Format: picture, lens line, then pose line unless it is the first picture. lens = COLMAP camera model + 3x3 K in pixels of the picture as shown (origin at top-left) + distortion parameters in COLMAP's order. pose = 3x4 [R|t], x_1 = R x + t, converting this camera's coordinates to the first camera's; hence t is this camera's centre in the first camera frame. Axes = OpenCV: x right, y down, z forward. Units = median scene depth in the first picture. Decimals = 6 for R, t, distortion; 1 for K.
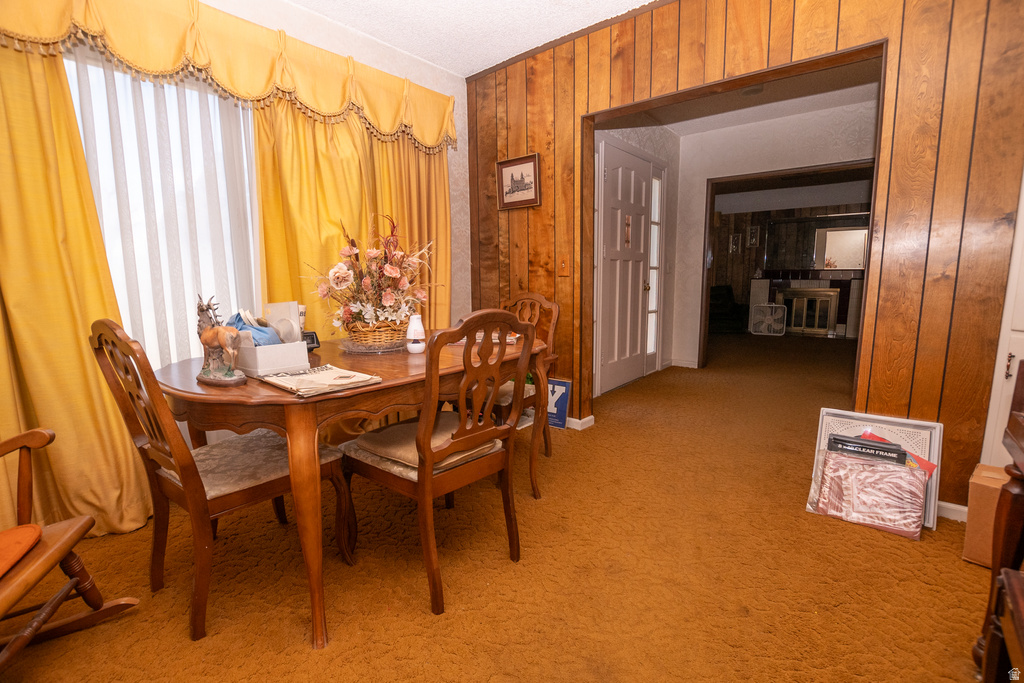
lens RADIAL K [[461.6, 0, 509.1], [0, 461.6, 339.4], [0, 0, 1]] dist [-0.036313, 0.005902]
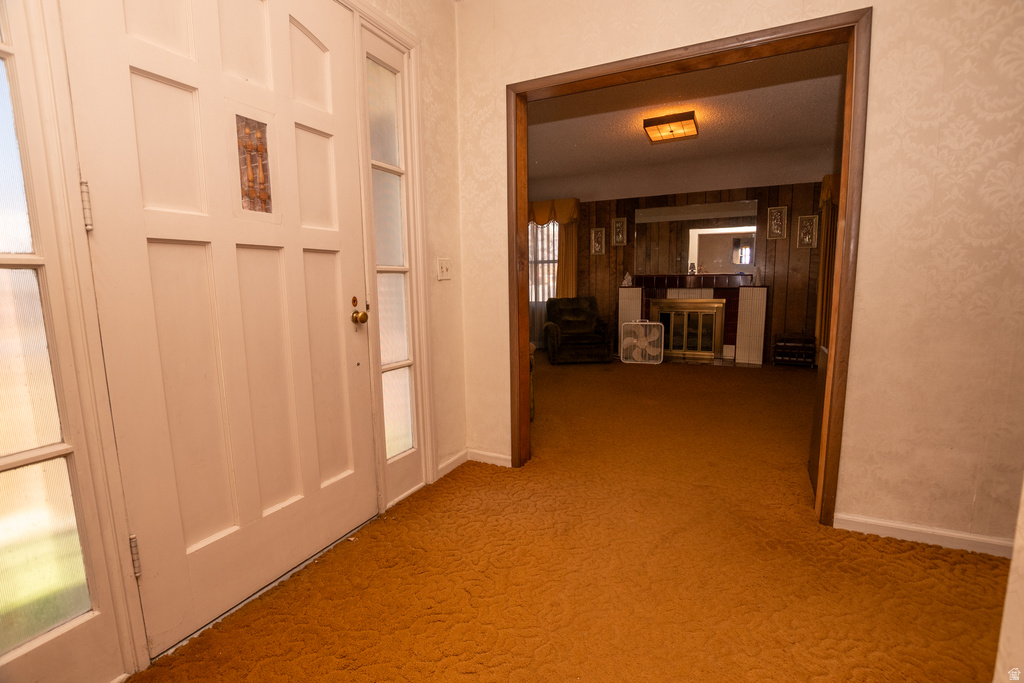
lens RADIAL K [[450.2, 0, 519.3], [0, 450.2, 344.9], [0, 0, 1]] dist [-0.036638, 0.005716]
pose [[0.970842, -0.041143, 0.236165, 0.201781], [0.041855, 0.999122, 0.002003, -0.048611], [-0.236040, 0.007940, 0.971711, 0.336432]]
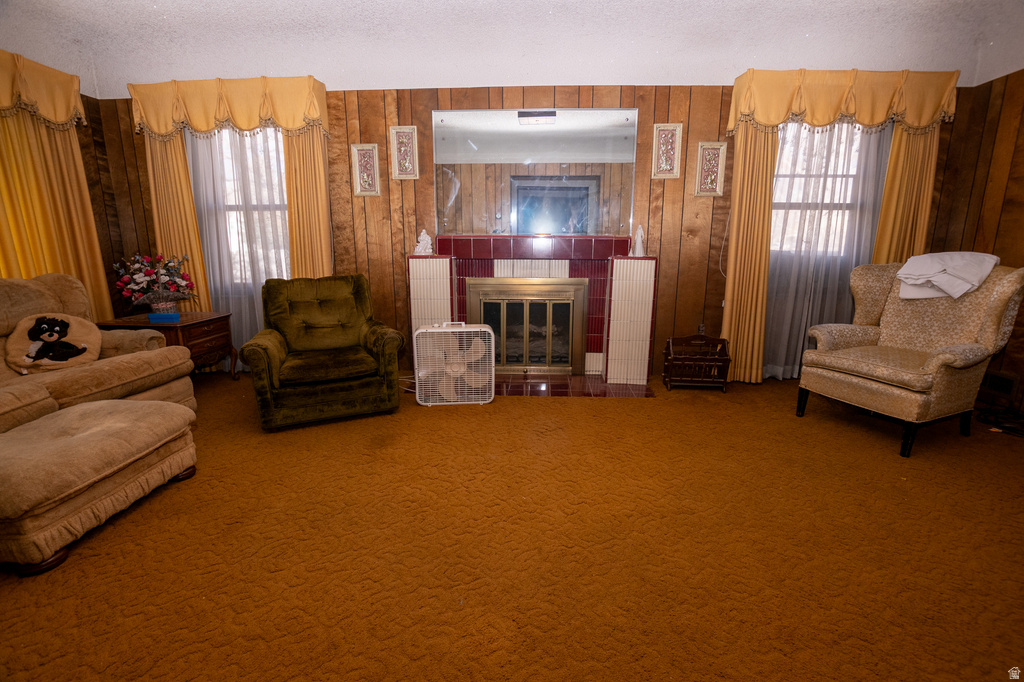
lens RADIAL K [[450.2, 0, 519.3], [0, 450.2, 344.4], [0, 0, 1]] dist [-0.036638, 0.005716]
pose [[0.797862, -0.124283, 0.589889, 0.382763], [0.076550, 0.991484, 0.105357, -0.095132], [-0.597960, -0.038904, 0.800581, 0.651159]]
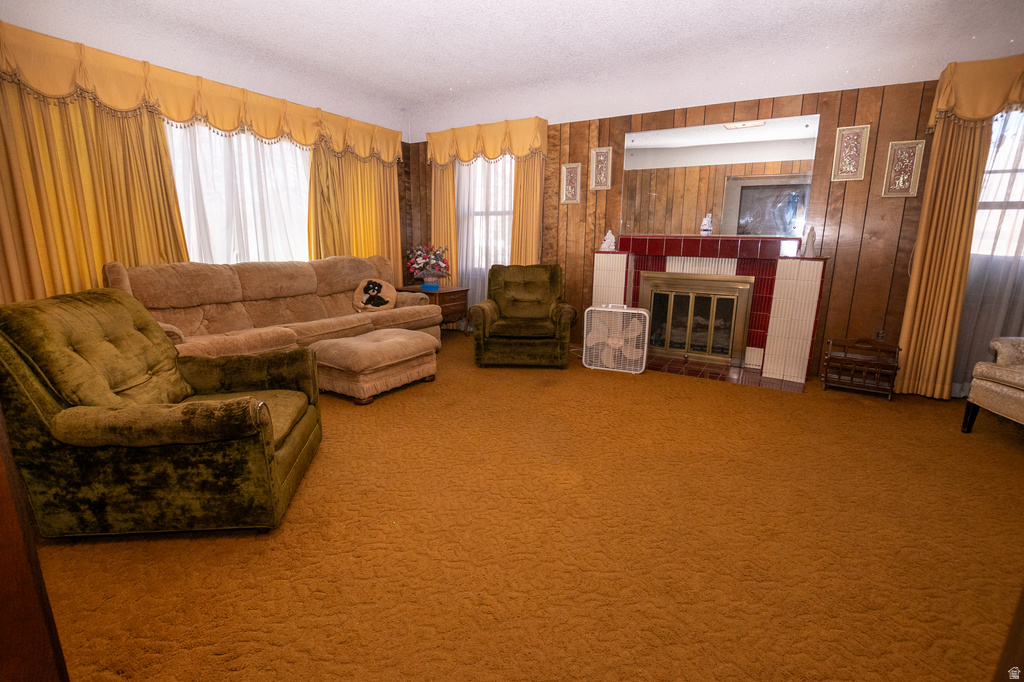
lens RADIAL K [[459.6, 0, 517.9], [0, 459.6, 340.1], [0, 0, 1]] dist [-0.036943, 0.006316]
pose [[0.988400, -0.012265, 0.151375, 0.387135], [0.001094, 0.997283, 0.073660, -0.076881], [-0.151868, -0.072640, 0.985728, 0.529827]]
